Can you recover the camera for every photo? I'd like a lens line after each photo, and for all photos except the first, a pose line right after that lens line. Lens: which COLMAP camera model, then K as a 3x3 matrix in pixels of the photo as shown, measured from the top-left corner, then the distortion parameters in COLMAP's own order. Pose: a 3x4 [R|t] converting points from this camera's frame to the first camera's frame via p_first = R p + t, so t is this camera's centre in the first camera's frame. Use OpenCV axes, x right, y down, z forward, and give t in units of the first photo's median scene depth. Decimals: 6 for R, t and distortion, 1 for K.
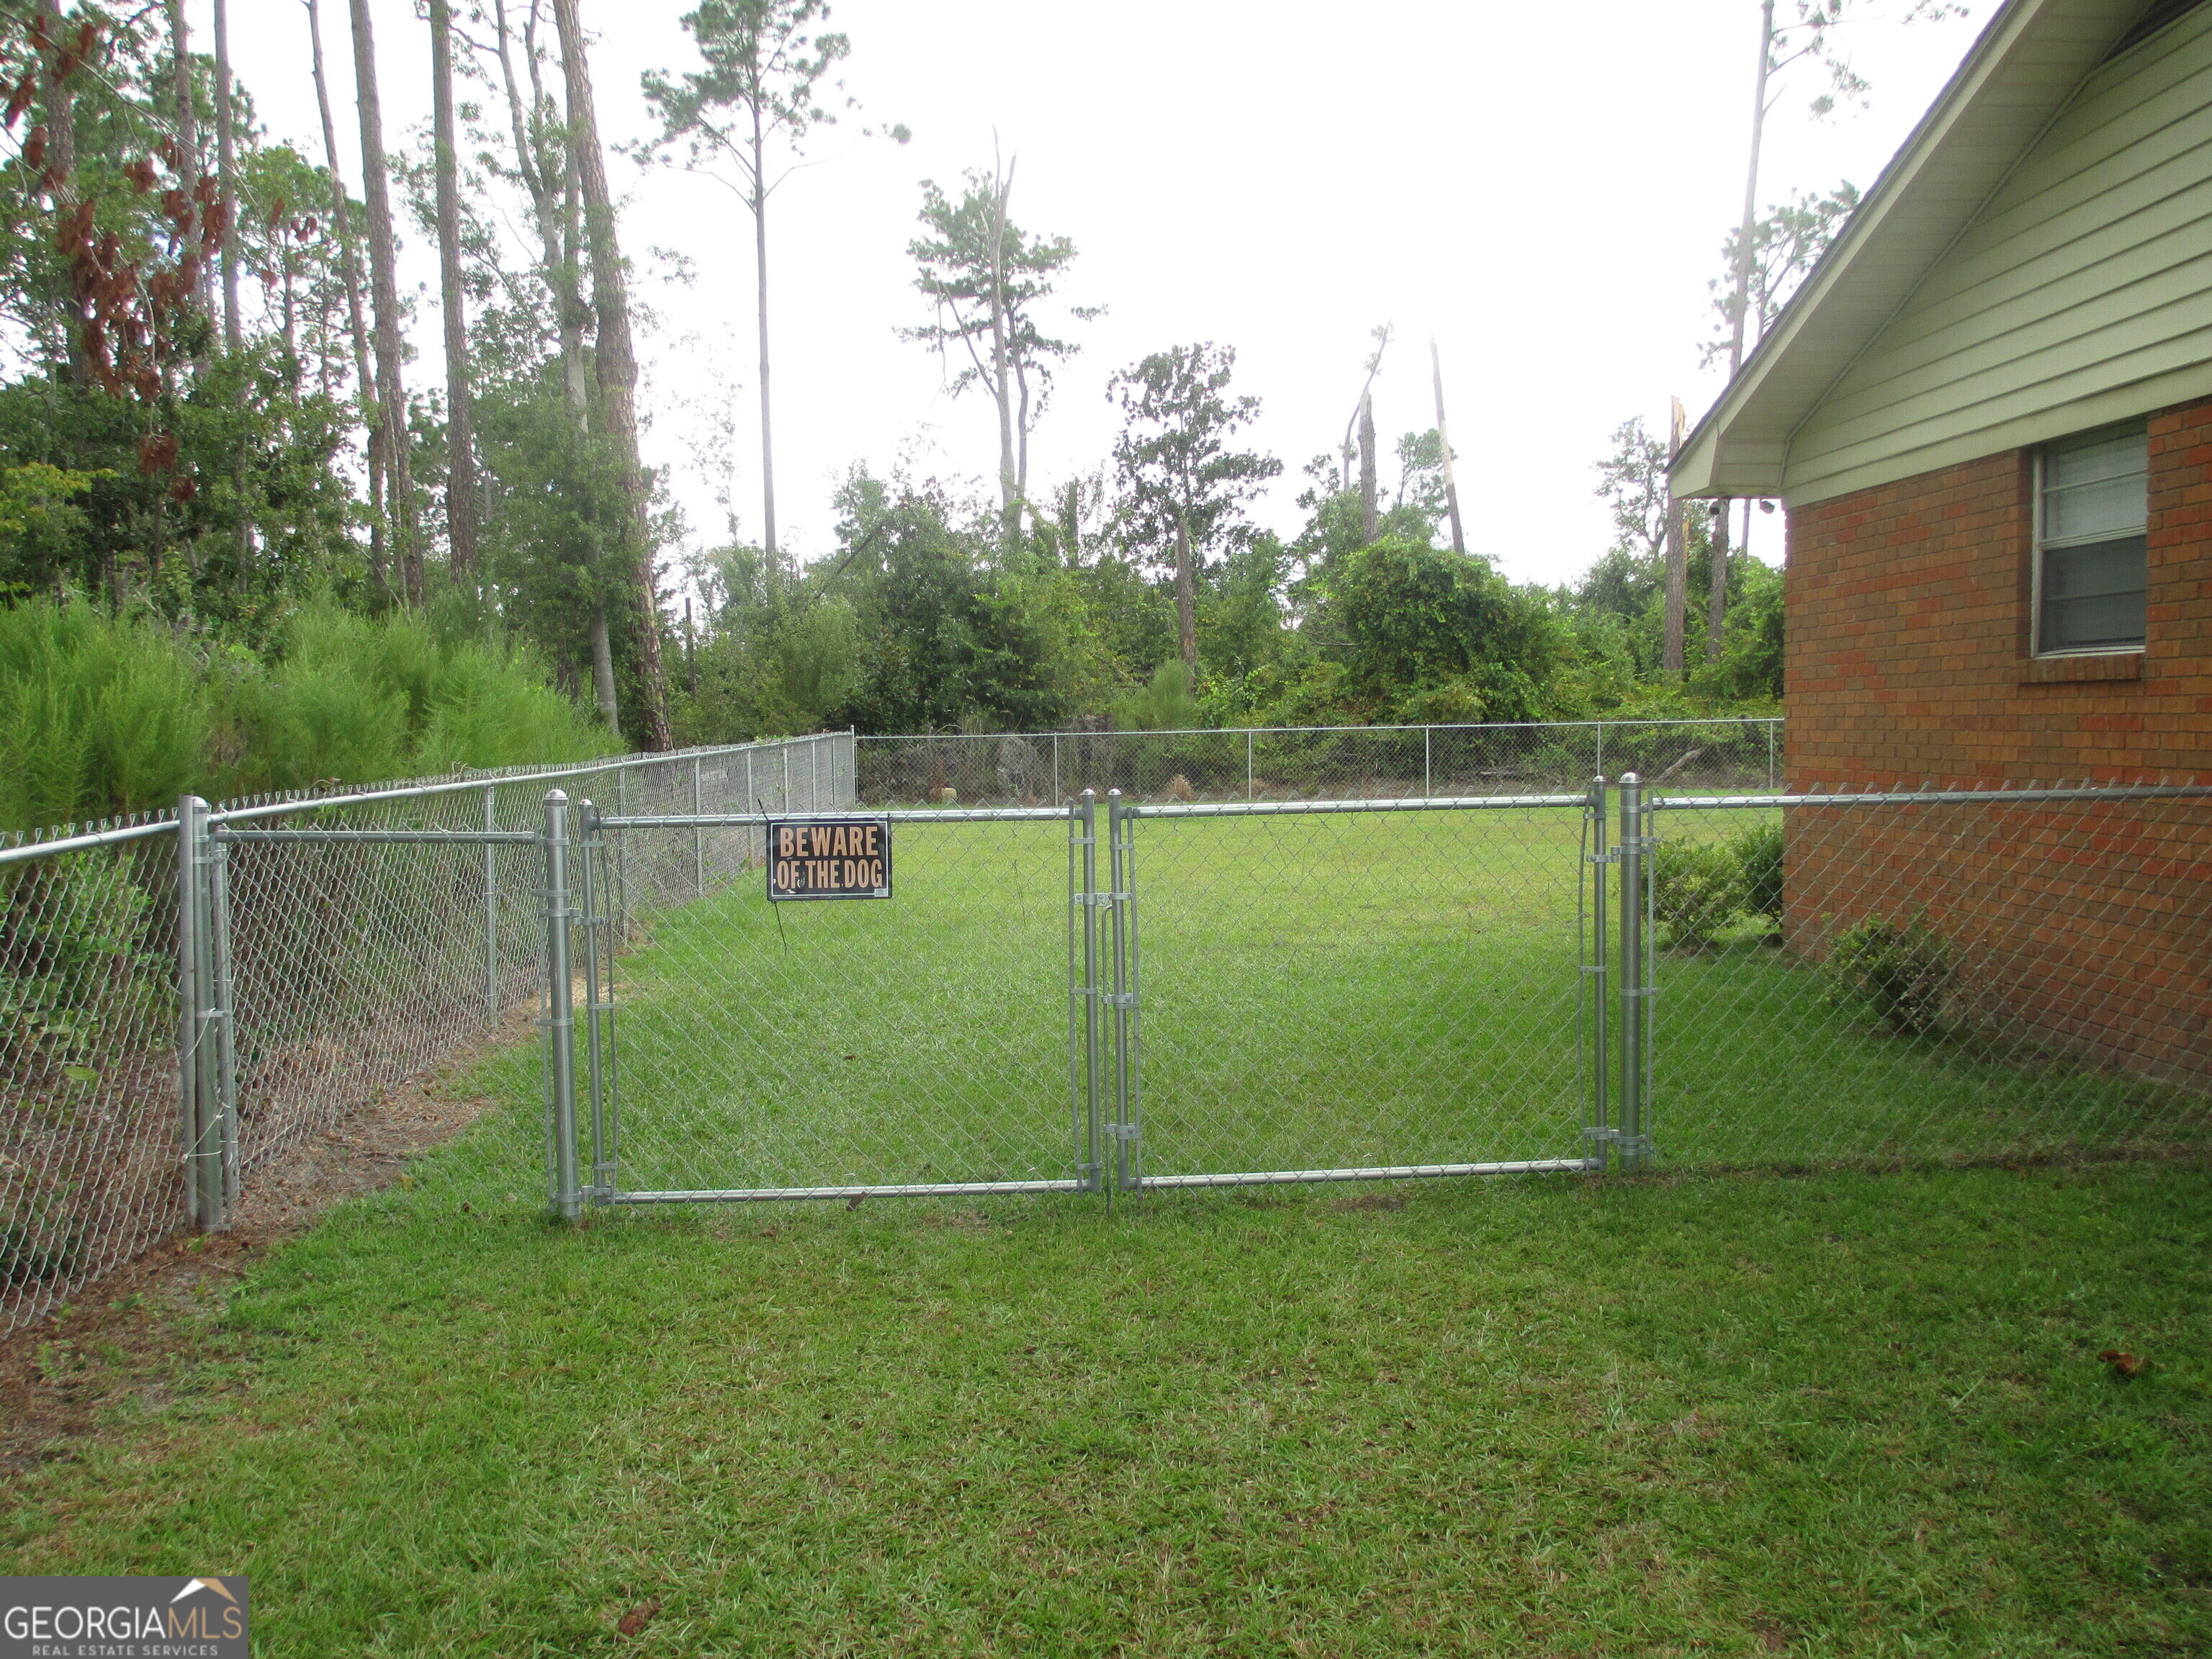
lens RADIAL K [[1803.7, 0, 1106.0], [0, 1803.7, 829.5], [0, 0, 1]] dist [-0.052233, 0.009525]
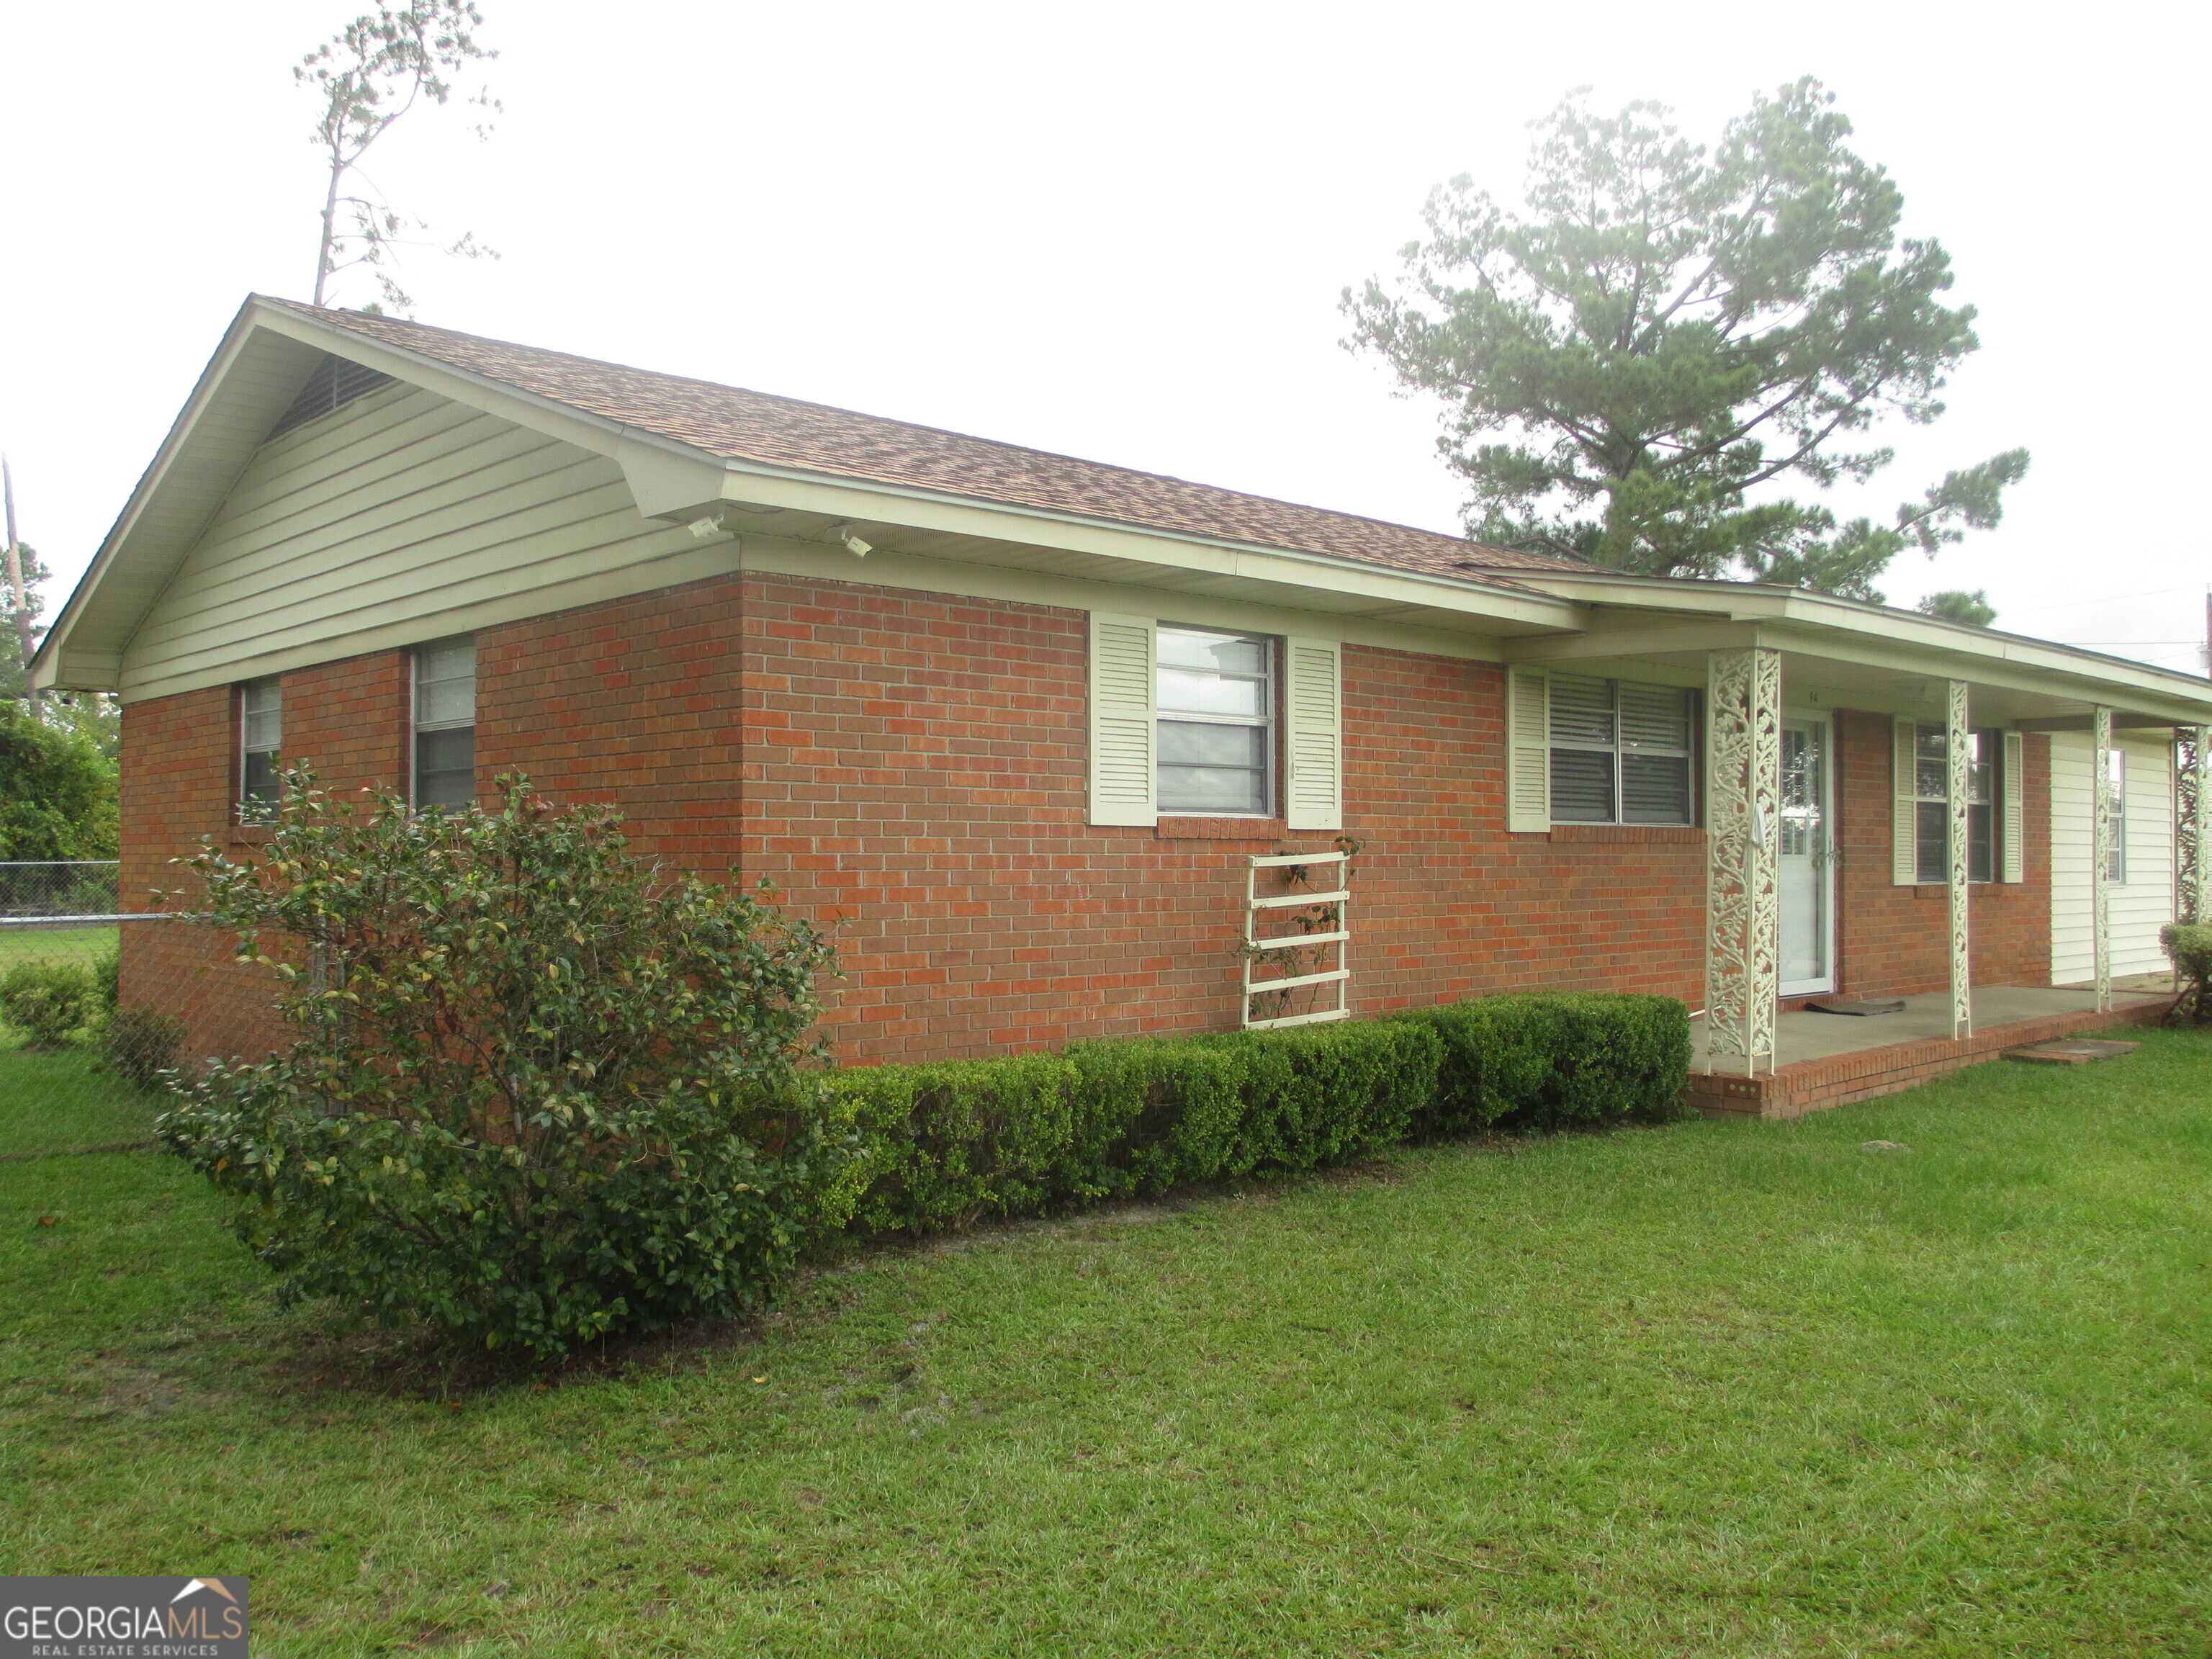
lens RADIAL K [[1803.7, 0, 1106.0], [0, 1803.7, 829.5], [0, 0, 1]] dist [-0.052233, 0.009525]
pose [[0.756409, 0.015044, 0.653926, 0.024781], [0.034057, 0.997474, -0.062343, 0.005800], [-0.653212, 0.069428, 0.753985, -0.145194]]
